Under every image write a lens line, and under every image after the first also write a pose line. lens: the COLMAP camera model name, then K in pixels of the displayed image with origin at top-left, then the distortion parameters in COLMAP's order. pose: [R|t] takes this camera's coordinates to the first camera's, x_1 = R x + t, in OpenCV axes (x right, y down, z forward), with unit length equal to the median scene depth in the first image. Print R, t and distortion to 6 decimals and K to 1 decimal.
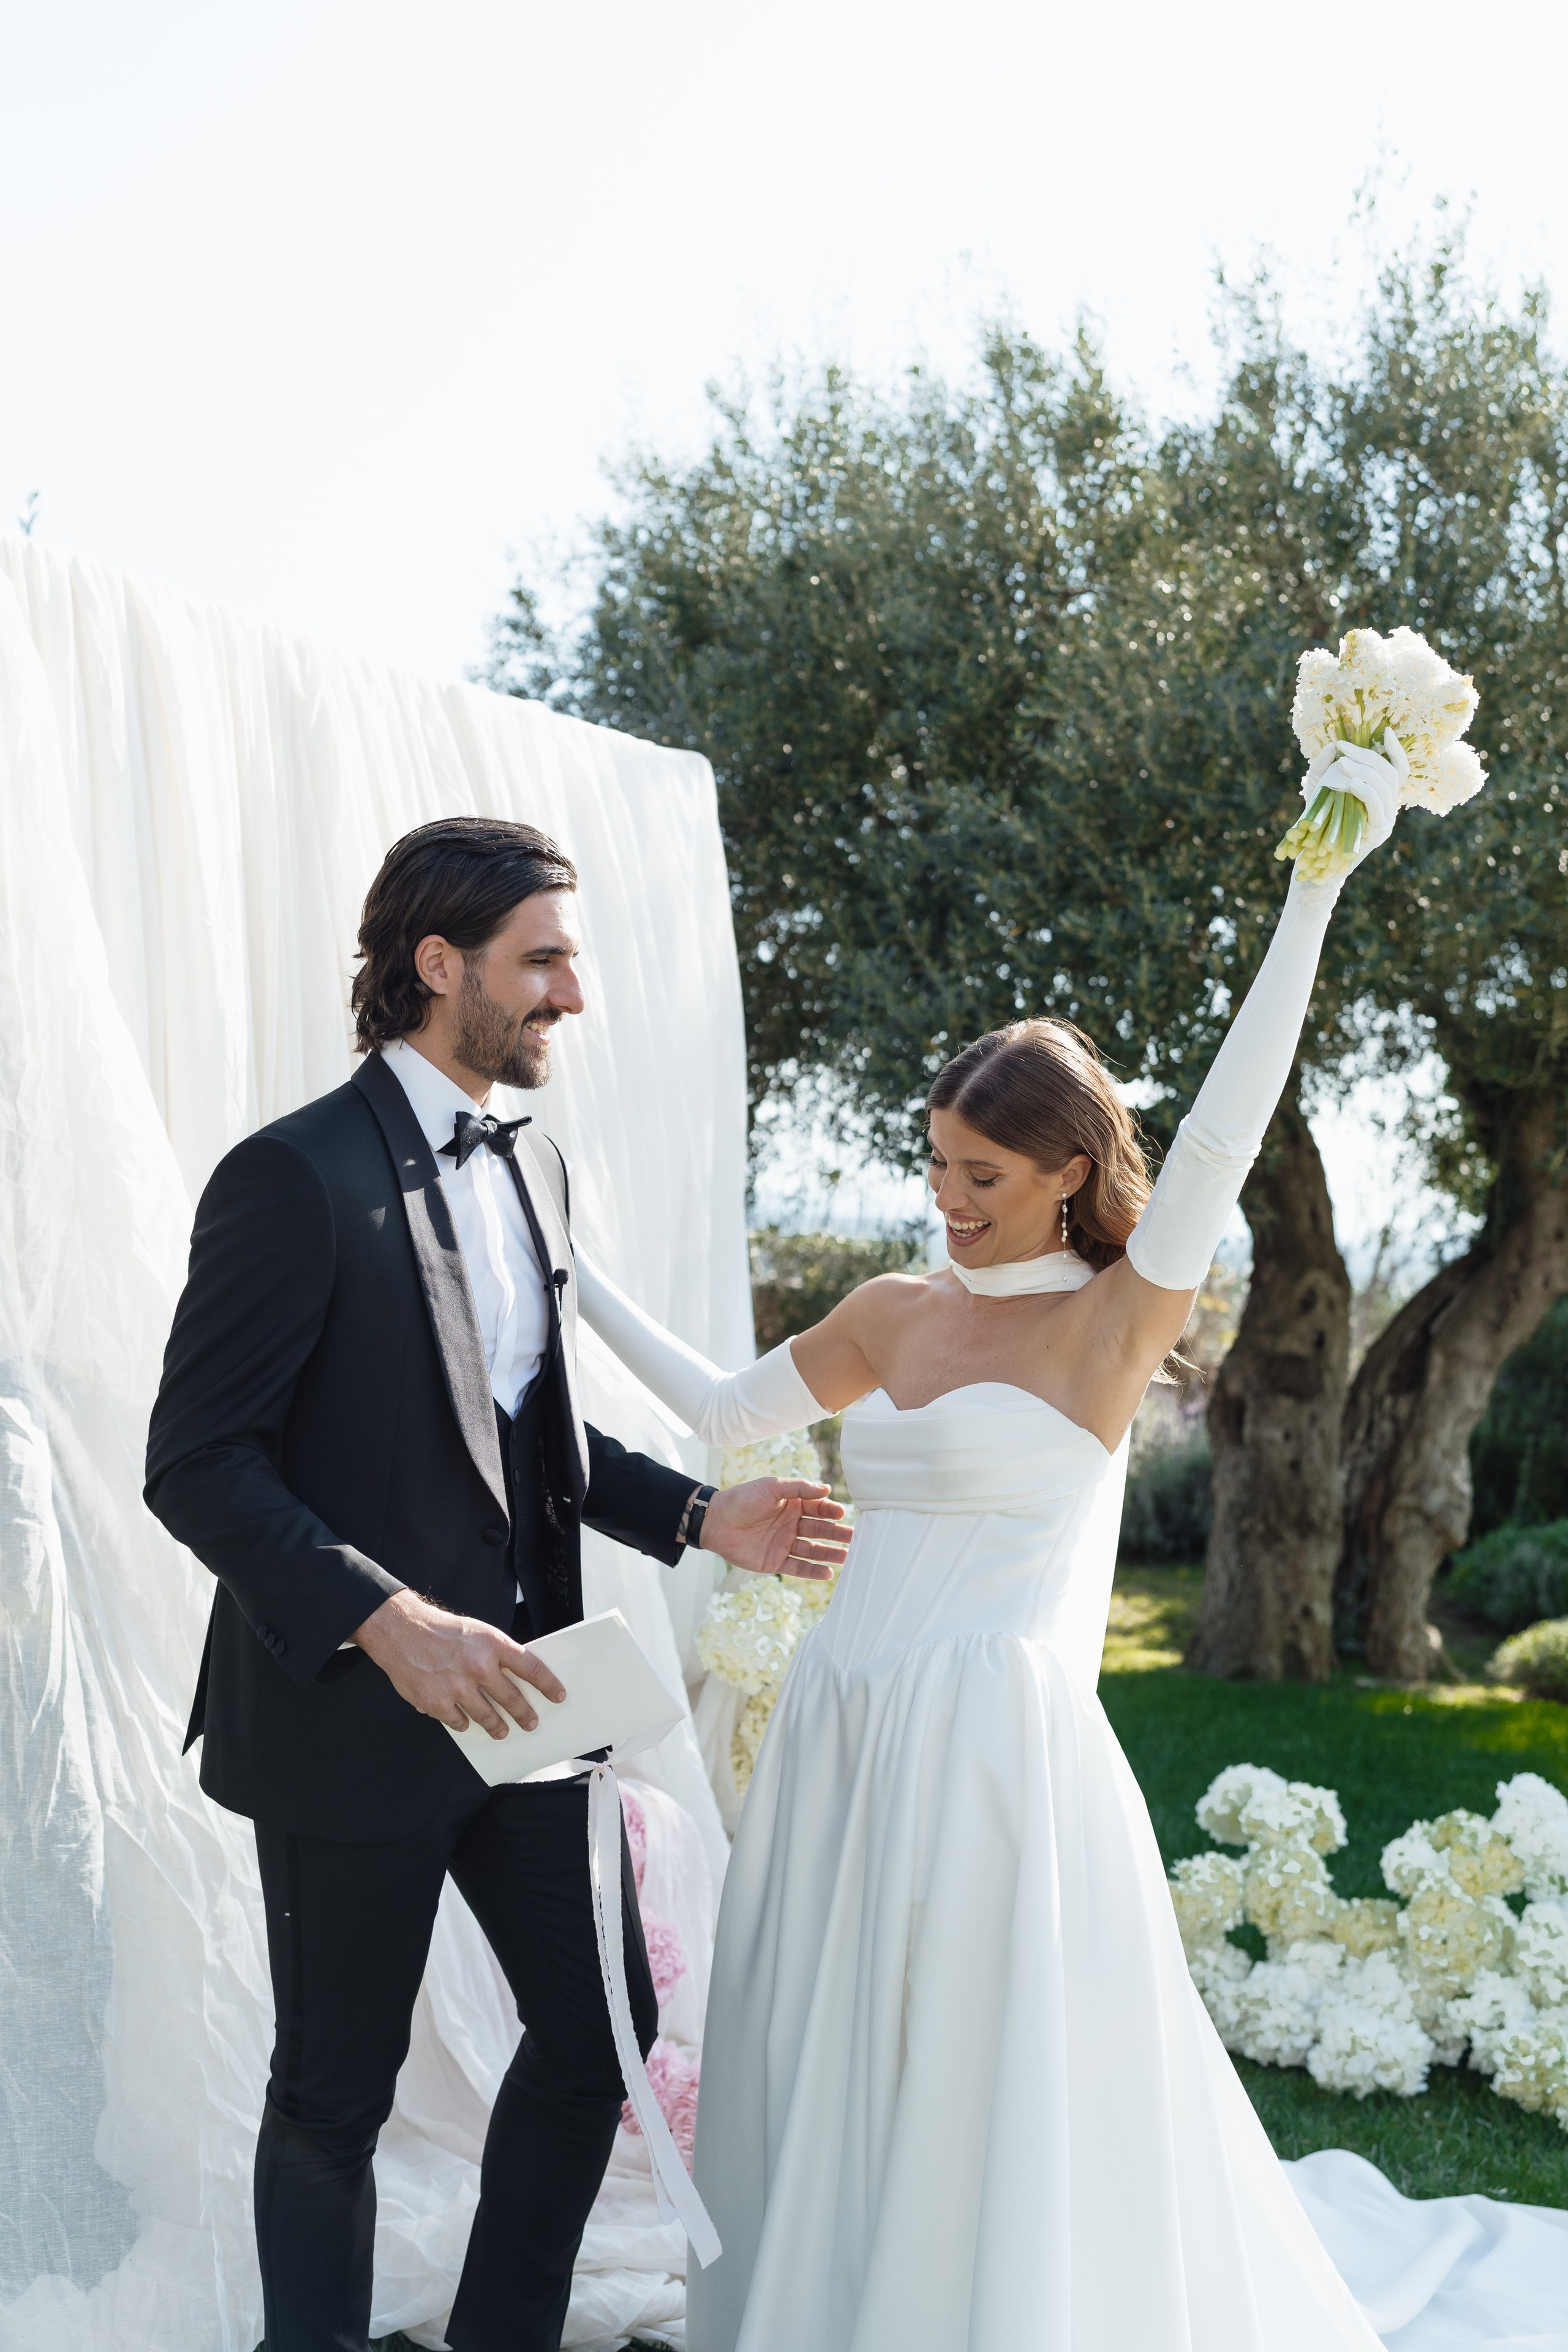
lens RADIAL K [[2338.5, 0, 822.0], [0, 2338.5, 1174.3], [0, 0, 1]] dist [0.016509, -0.000930]
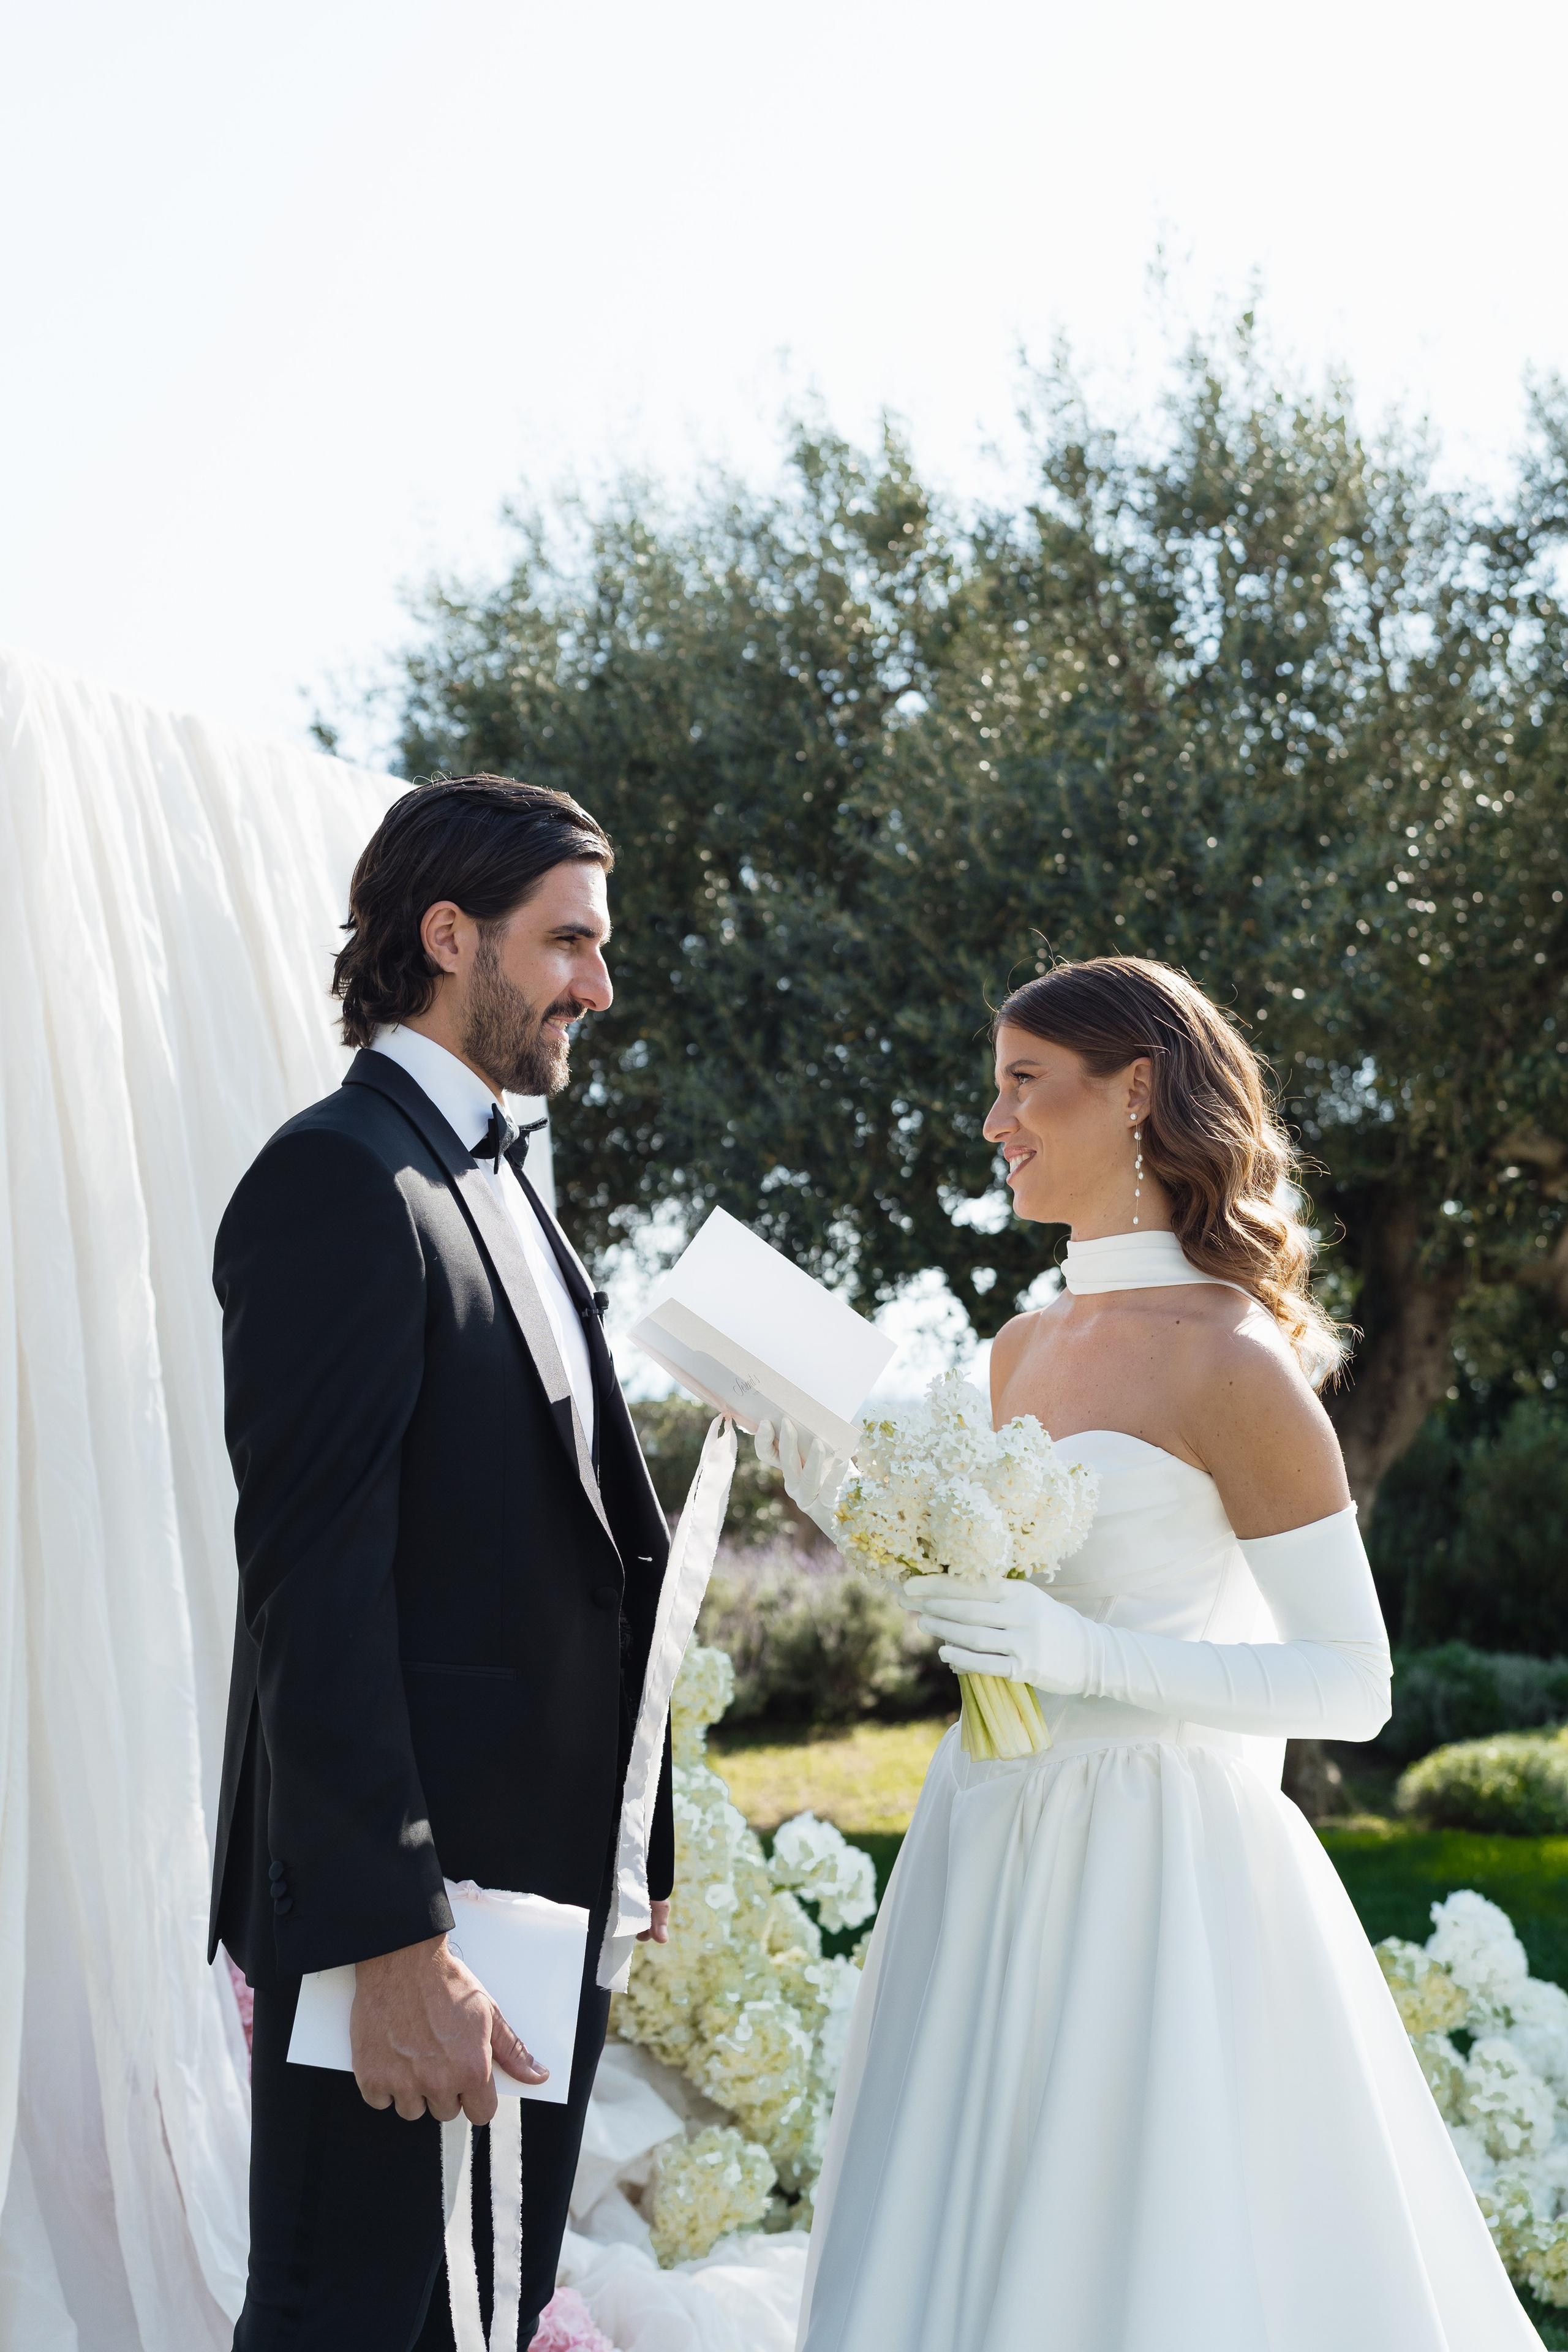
lens RADIAL K [[2338.5, 0, 822.0], [0, 2338.5, 1174.3], [0, 0, 1]] dist [0.016509, -0.000930]
pose [[0.996800, -0.049317, 0.062914, 0.008727], [0.053995, 0.995724, -0.074950, 0.022804], [-0.058949, 0.078108, 0.995201, 0.063094]]
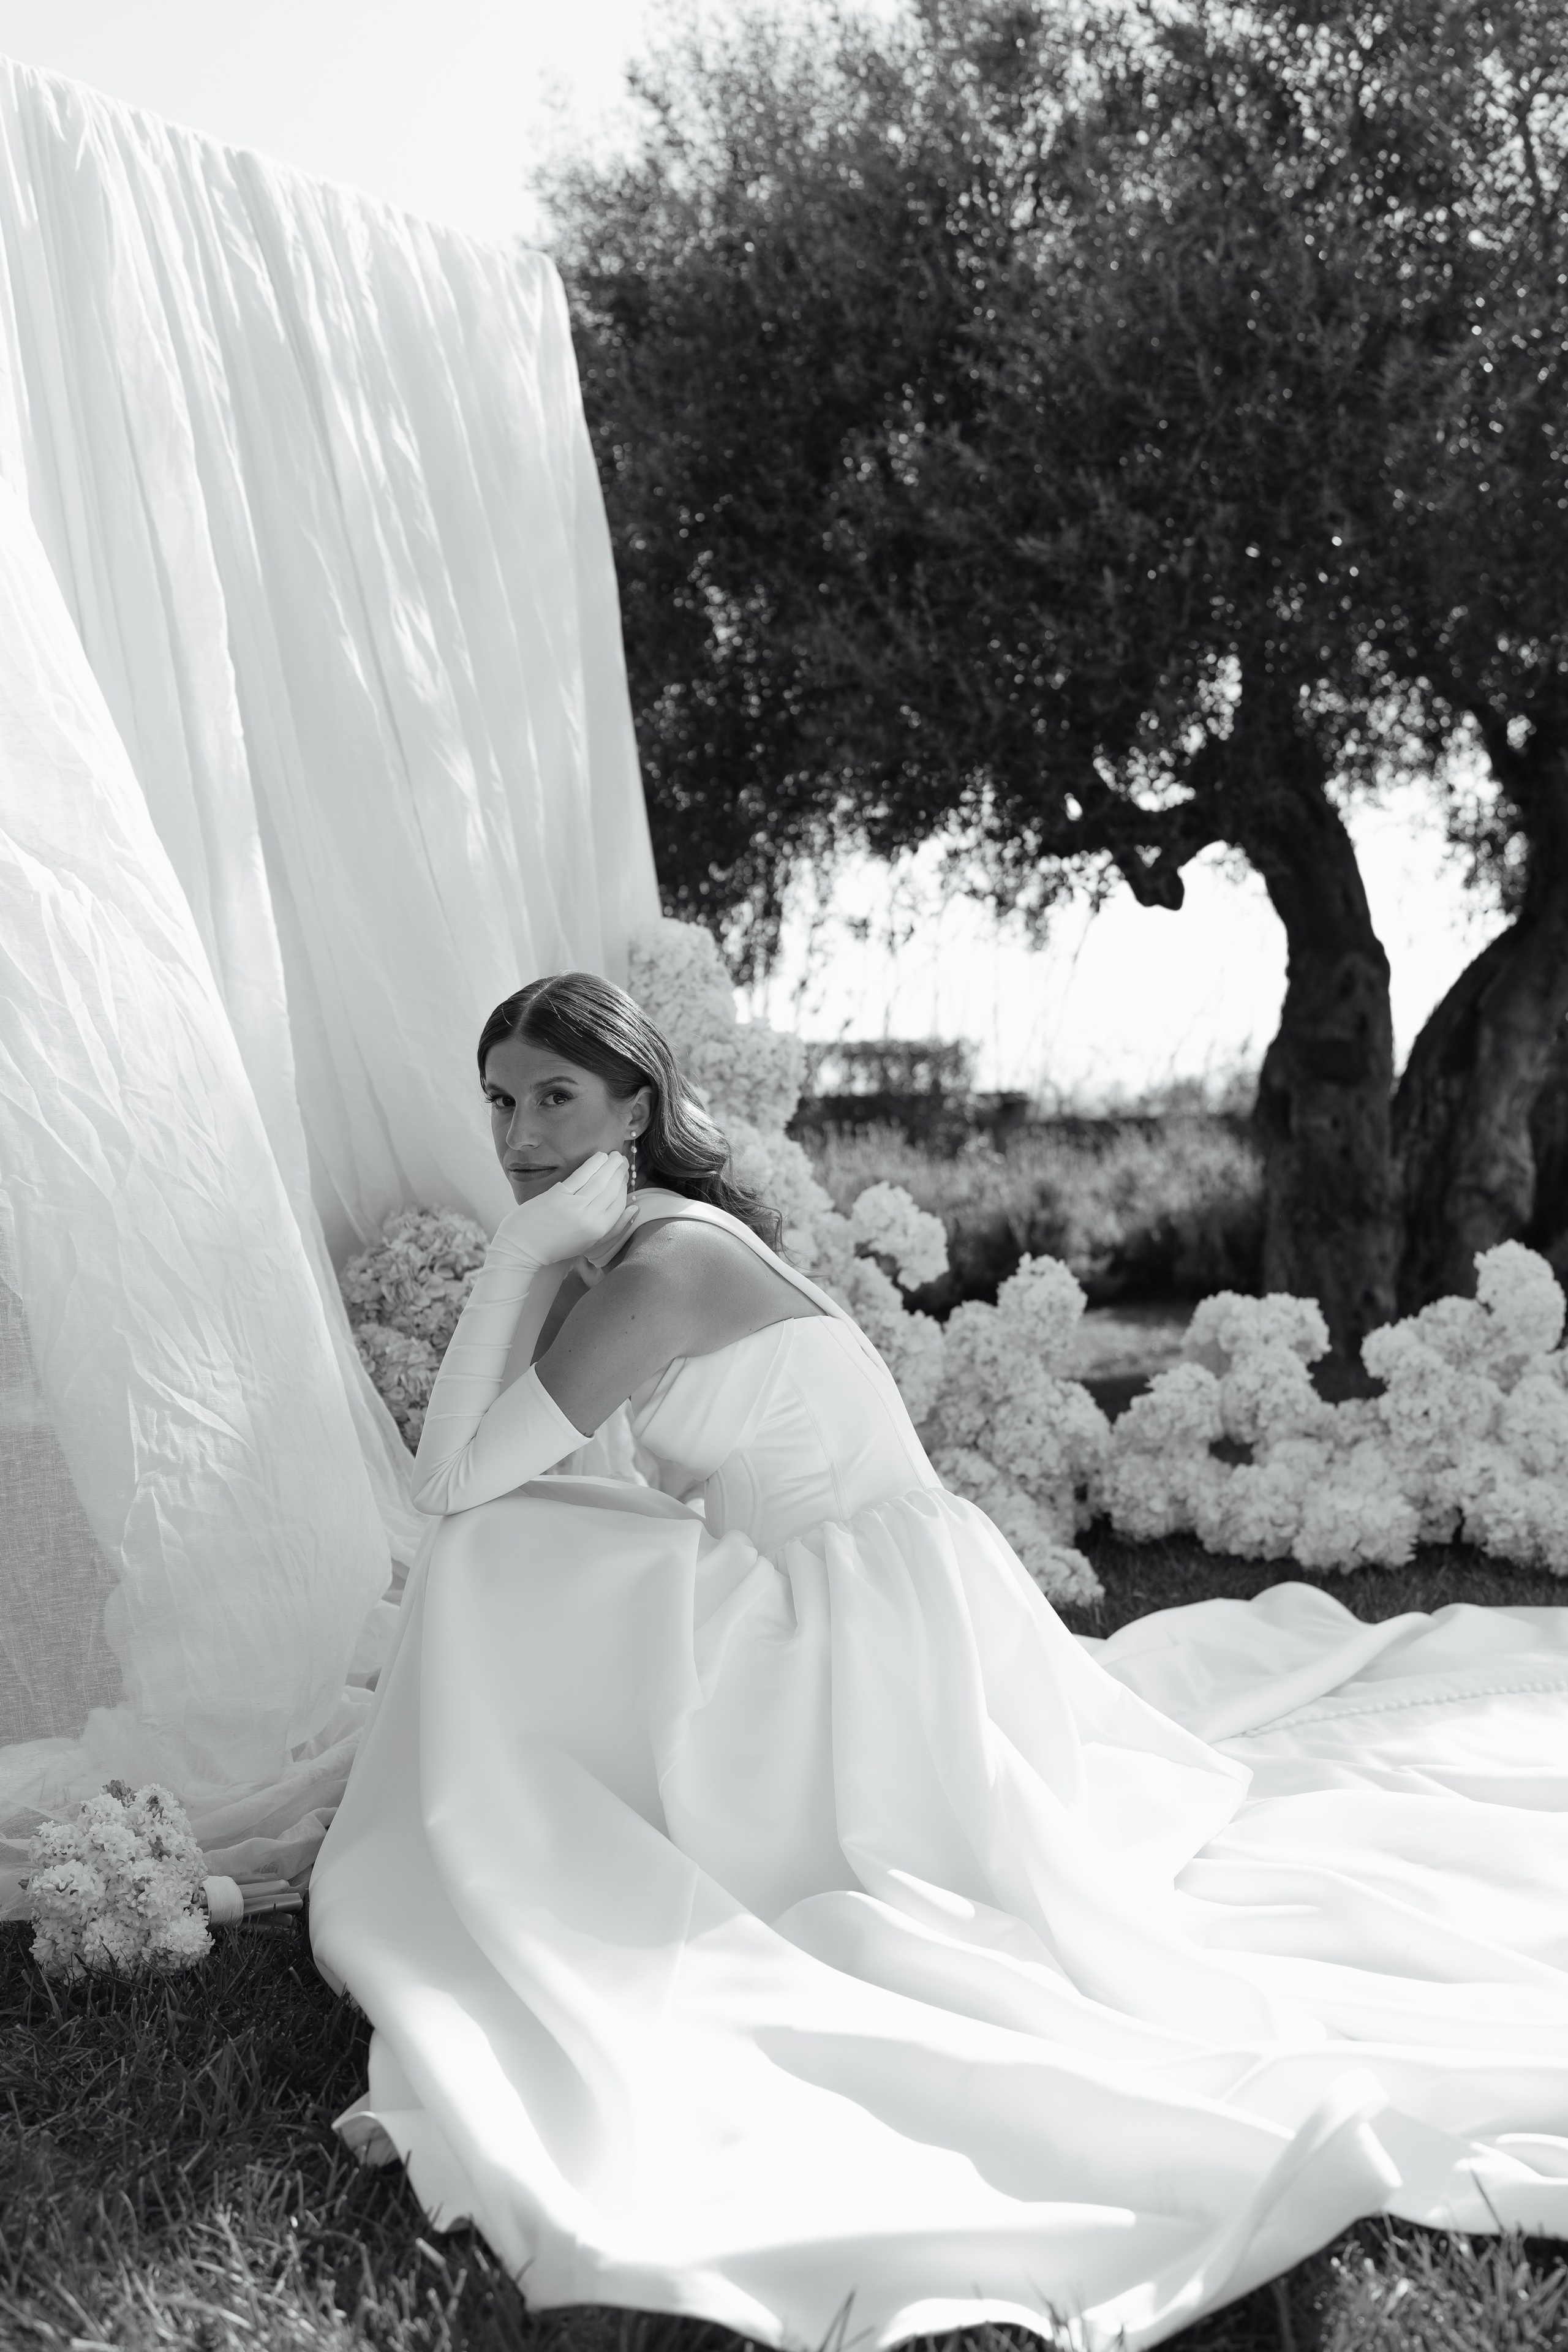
lens RADIAL K [[2338.5, 0, 822.0], [0, 2338.5, 1174.3], [0, 0, 1]] dist [0.016509, -0.000930]
pose [[0.994645, -0.089808, -0.051144, 0.046455], [0.091853, 0.995003, 0.039148, 0.101077], [0.047373, -0.043636, 0.997924, 0.025957]]
